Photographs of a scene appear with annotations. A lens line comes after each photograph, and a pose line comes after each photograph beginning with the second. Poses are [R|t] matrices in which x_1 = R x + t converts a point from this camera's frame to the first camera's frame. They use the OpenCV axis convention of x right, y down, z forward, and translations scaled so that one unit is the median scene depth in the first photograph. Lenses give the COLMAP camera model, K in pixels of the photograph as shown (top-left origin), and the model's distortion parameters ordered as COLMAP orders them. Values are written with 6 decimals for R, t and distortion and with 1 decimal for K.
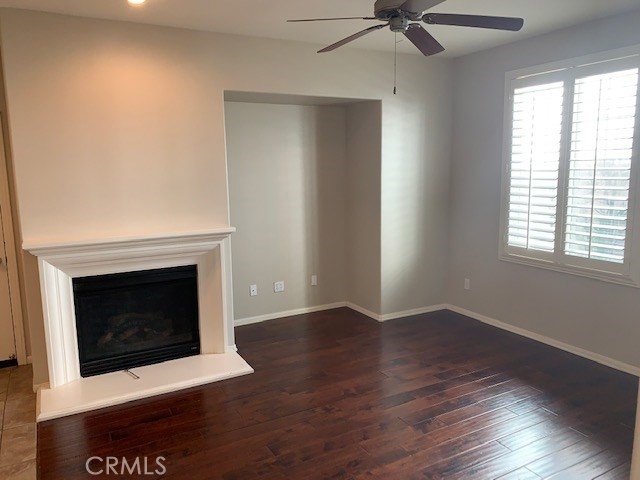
lens RADIAL K [[490.0, 0, 313.5], [0, 490.0, 236.7], [0, 0, 1]] dist [0.010513, -0.004996]
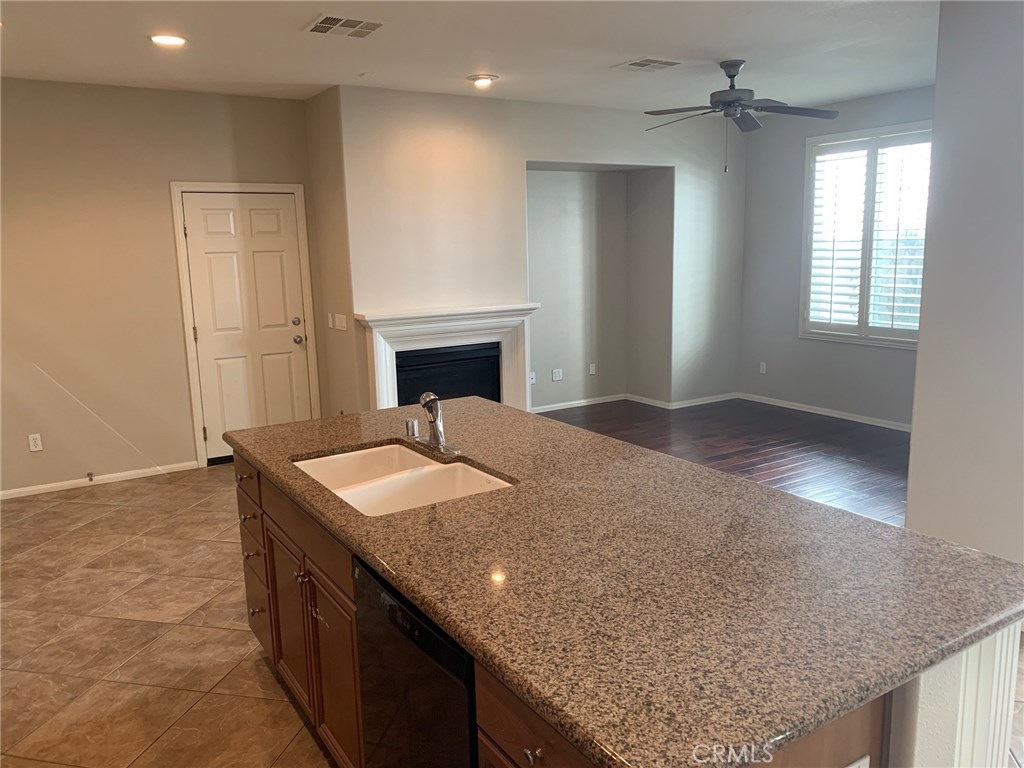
lens RADIAL K [[784.0, 0, 513.2], [0, 784.0, 382.1], [0, 0, 1]] dist [0.010513, -0.004996]
pose [[0.997819, -0.019764, 0.062983, -0.296033], [0.017867, 0.999374, 0.030551, 0.085286], [-0.063547, -0.029359, 0.997547, -0.521920]]
